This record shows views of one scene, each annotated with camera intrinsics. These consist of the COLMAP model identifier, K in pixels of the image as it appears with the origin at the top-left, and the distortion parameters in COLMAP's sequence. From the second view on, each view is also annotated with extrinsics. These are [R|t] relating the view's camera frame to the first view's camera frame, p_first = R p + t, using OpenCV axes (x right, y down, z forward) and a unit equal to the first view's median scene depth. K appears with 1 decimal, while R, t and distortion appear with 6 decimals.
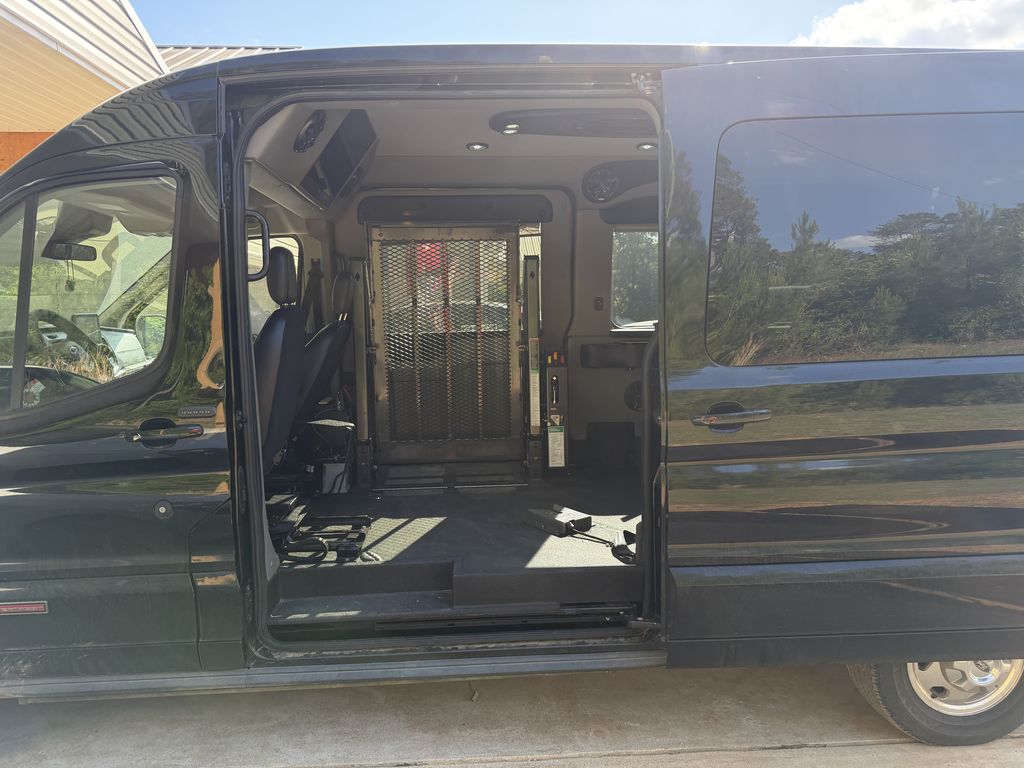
lens RADIAL K [[707.8, 0, 512.0], [0, 707.8, 384.0], [0, 0, 1]] dist [-0.006634, -0.006760]
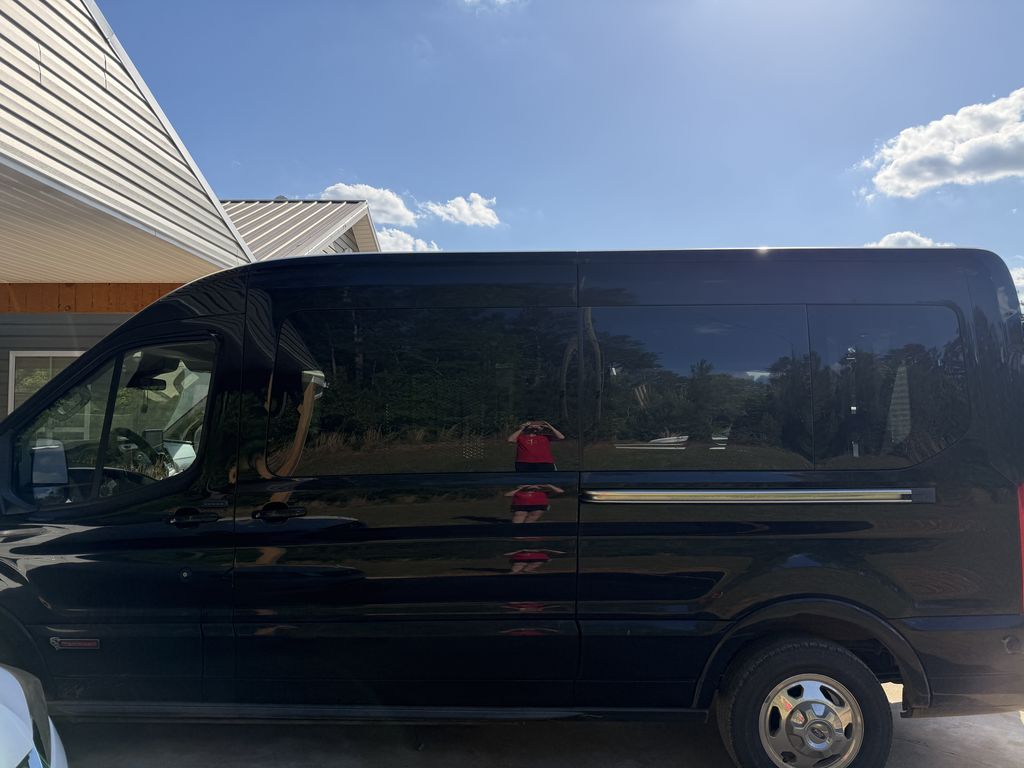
lens RADIAL K [[726.6, 0, 512.0], [0, 726.6, 384.0], [0, 0, 1]] dist [0.001307, 0.001201]
pose [[0.992917, 0.002086, -0.118793, 0.256439], [-0.020147, 0.988322, -0.151041, 0.009948], [0.117090, 0.152364, 0.981364, -0.313520]]
